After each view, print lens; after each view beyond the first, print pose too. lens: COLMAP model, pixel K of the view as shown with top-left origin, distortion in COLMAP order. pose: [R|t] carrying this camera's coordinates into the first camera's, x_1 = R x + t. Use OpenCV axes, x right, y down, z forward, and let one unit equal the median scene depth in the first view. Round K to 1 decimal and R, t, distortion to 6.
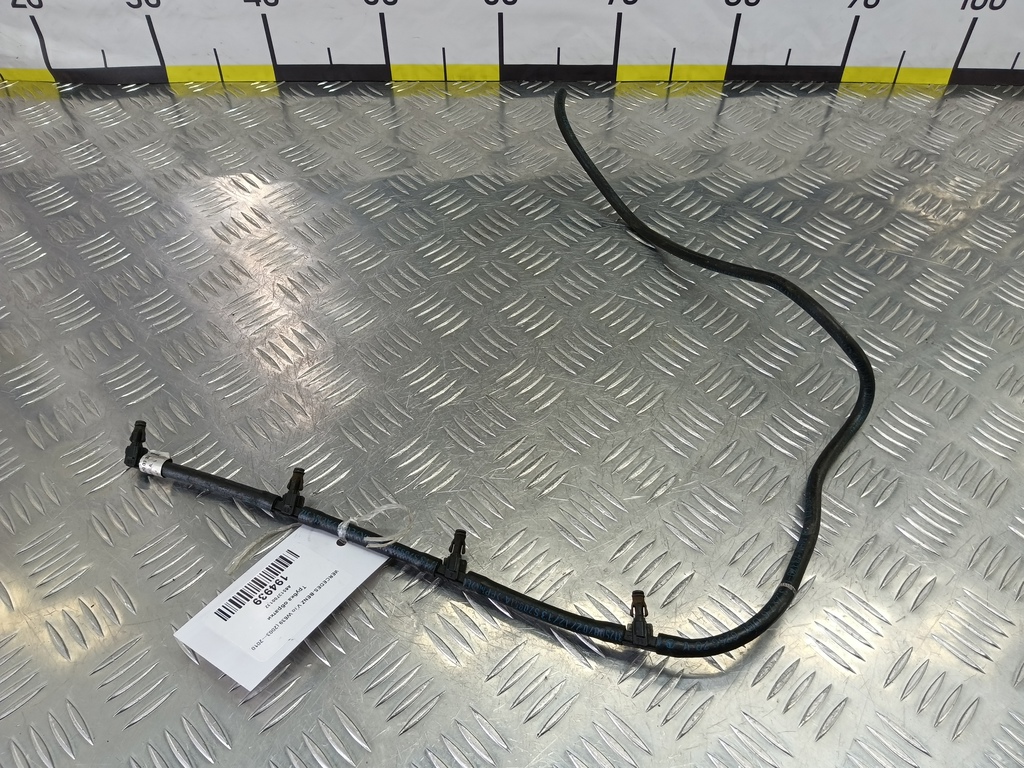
lens RADIAL K [[812.7, 0, 512.0], [0, 812.7, 384.0], [0, 0, 1]] dist [0.124640, -0.254174]
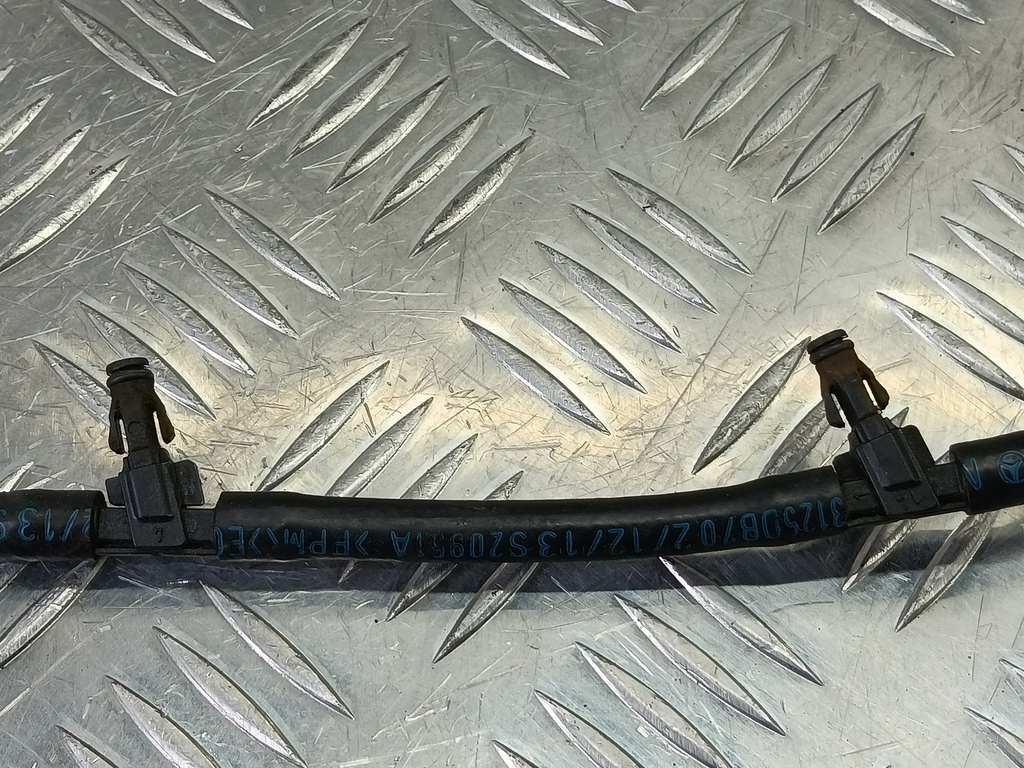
lens RADIAL K [[1392.7, 0, 512.0], [0, 1392.7, 384.0], [0, 0, 1]] dist [0.167676, -0.464404]
pose [[0.996677, -0.072599, 0.036948, 0.147263], [0.058986, 0.956017, 0.287320, 0.130755], [-0.056182, -0.284185, 0.957122, 0.371909]]
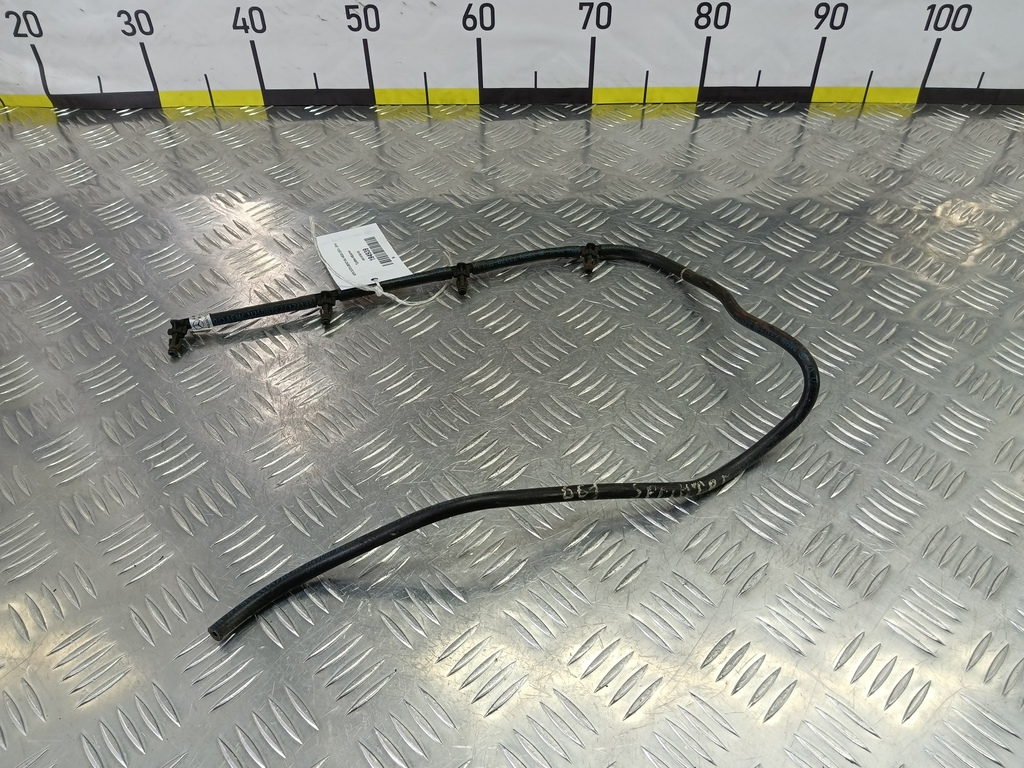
lens RADIAL K [[812.7, 0, 512.0], [0, 812.7, 384.0], [0, 0, 1]] dist [0.124640, -0.254174]
pose [[0.999896, -0.001065, -0.014384, 0.053635], [0.000263, 0.998448, -0.055686, 0.054534], [0.014421, 0.055676, 0.998345, -0.016181]]
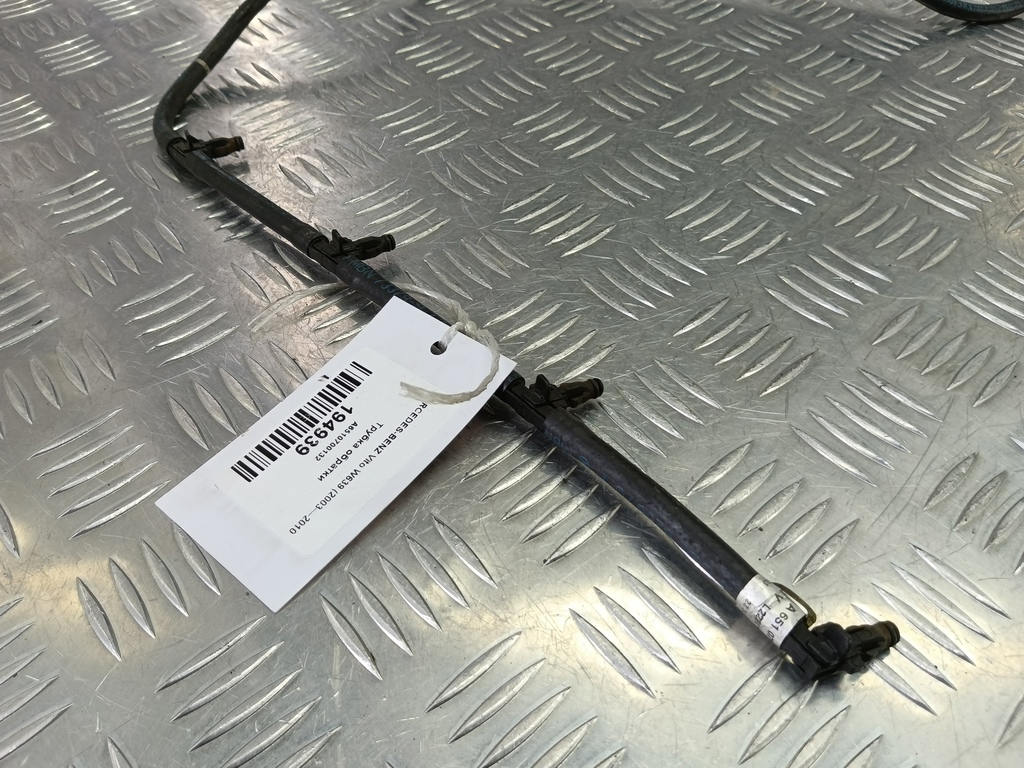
lens RADIAL K [[812.7, 0, 512.0], [0, 812.7, 384.0], [0, 0, 1]] dist [0.124640, -0.254174]
pose [[0.997725, 0.034359, -0.058001, 0.025239], [-0.036499, 0.998676, -0.036237, 0.221567], [0.056679, 0.038271, 0.997659, 0.292613]]
